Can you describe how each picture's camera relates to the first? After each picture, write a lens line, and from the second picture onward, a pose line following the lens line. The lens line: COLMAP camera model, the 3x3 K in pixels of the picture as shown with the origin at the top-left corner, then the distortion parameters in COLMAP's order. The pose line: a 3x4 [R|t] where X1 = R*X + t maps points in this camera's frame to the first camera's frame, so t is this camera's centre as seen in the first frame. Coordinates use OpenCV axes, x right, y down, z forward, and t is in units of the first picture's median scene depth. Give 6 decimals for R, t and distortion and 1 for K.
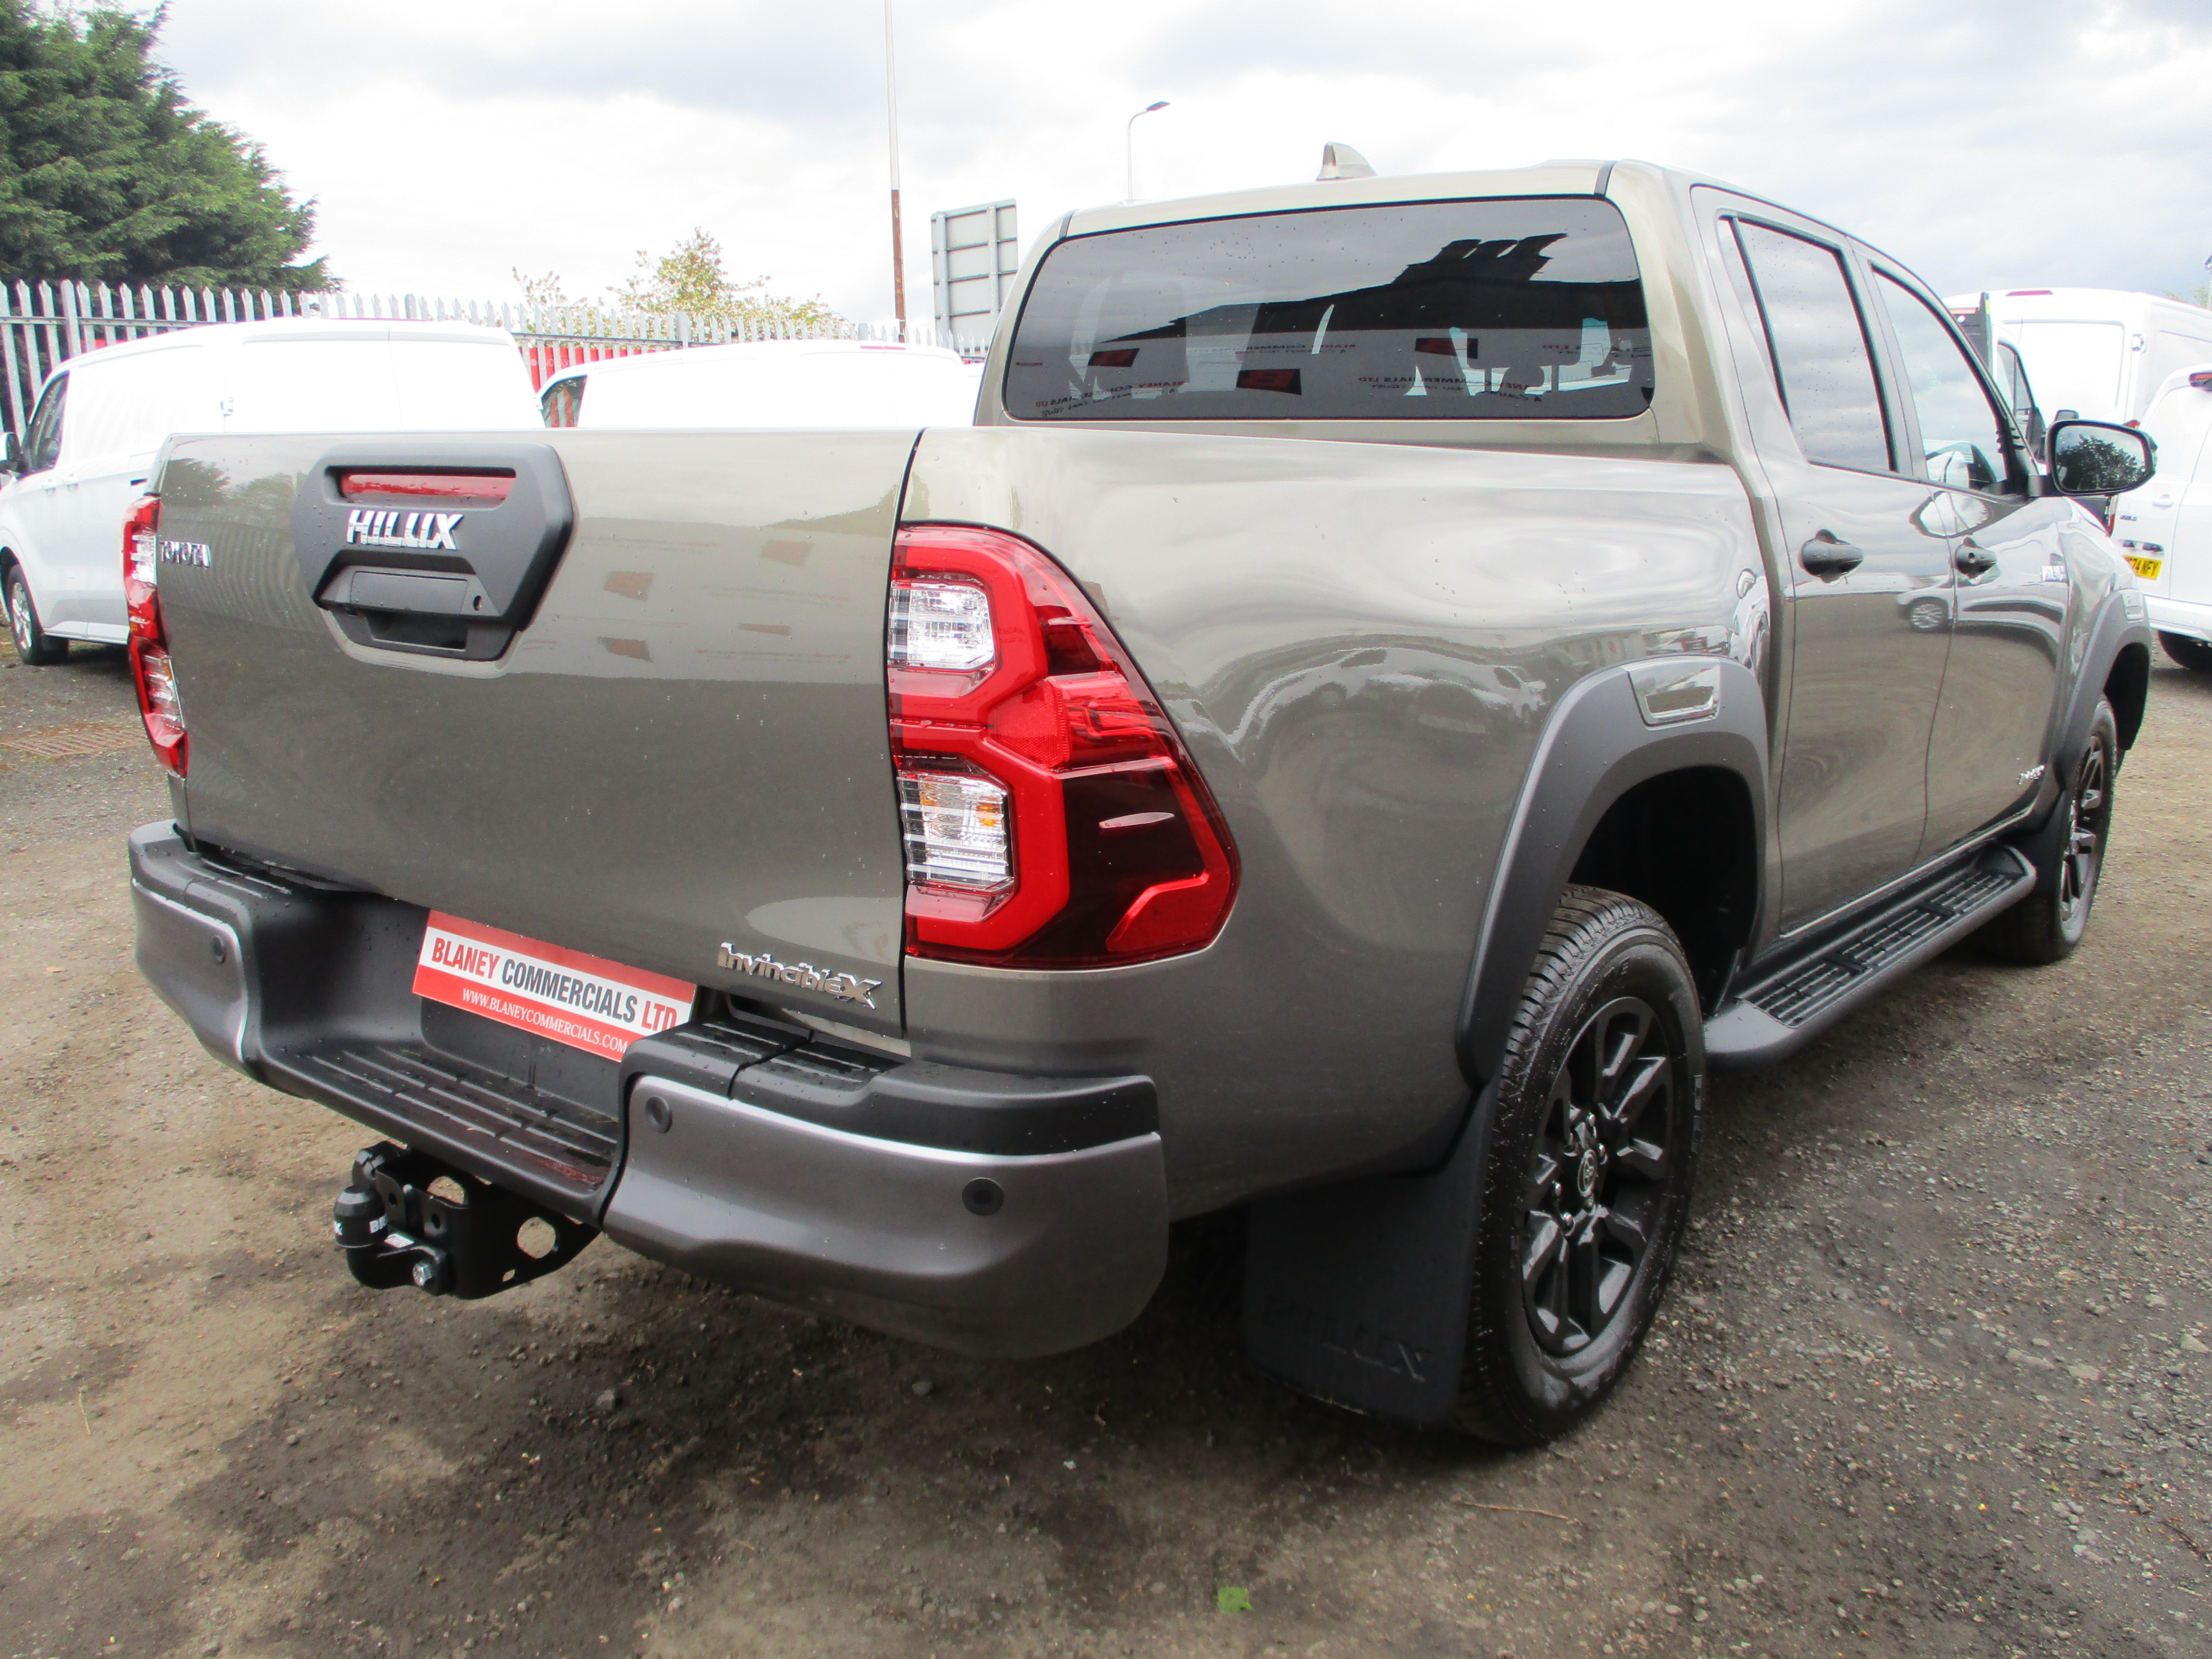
lens RADIAL K [[1876.3, 0, 1071.8], [0, 1876.3, 813.1], [0, 0, 1]] dist [-0.024010, 0.020094]
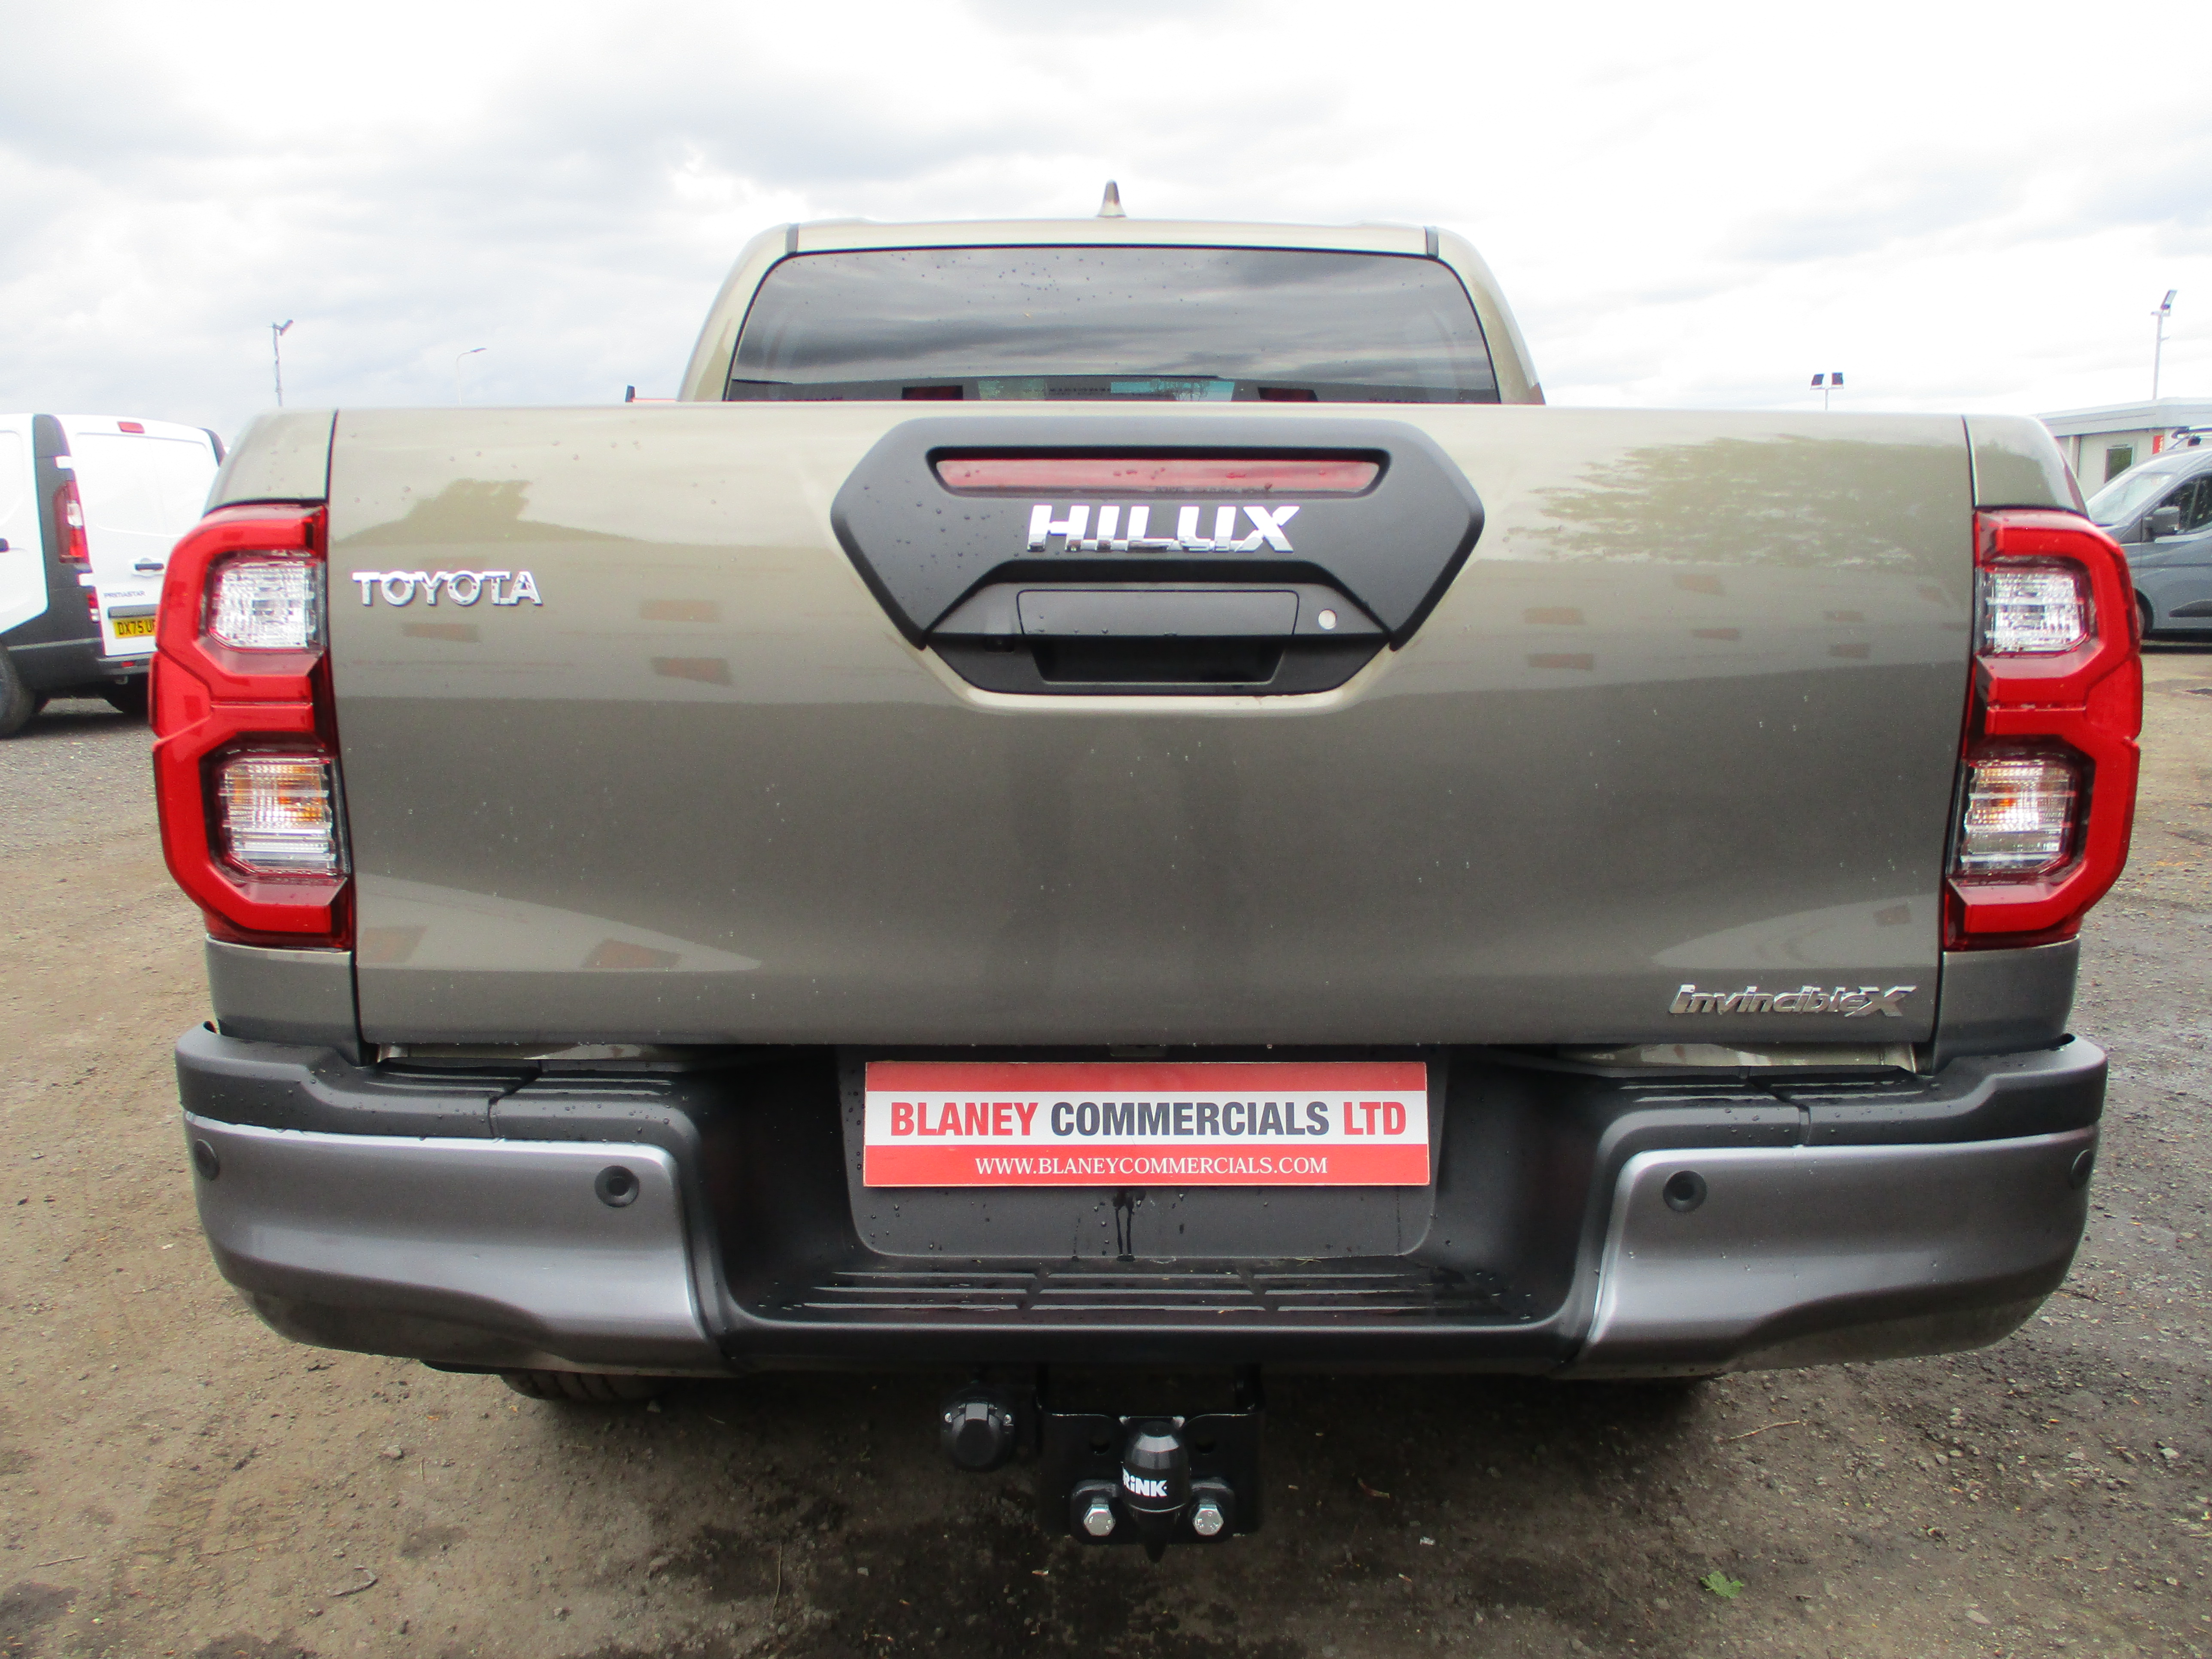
lens RADIAL K [[1876.3, 0, 1089.4], [0, 1876.3, 823.6], [0, 0, 1]] dist [-0.024010, 0.020094]
pose [[0.762833, -0.096958, 0.639284, -0.781794], [0.125790, 0.992057, 0.000362, -0.034166], [-0.634242, 0.080139, 0.768970, 0.402637]]
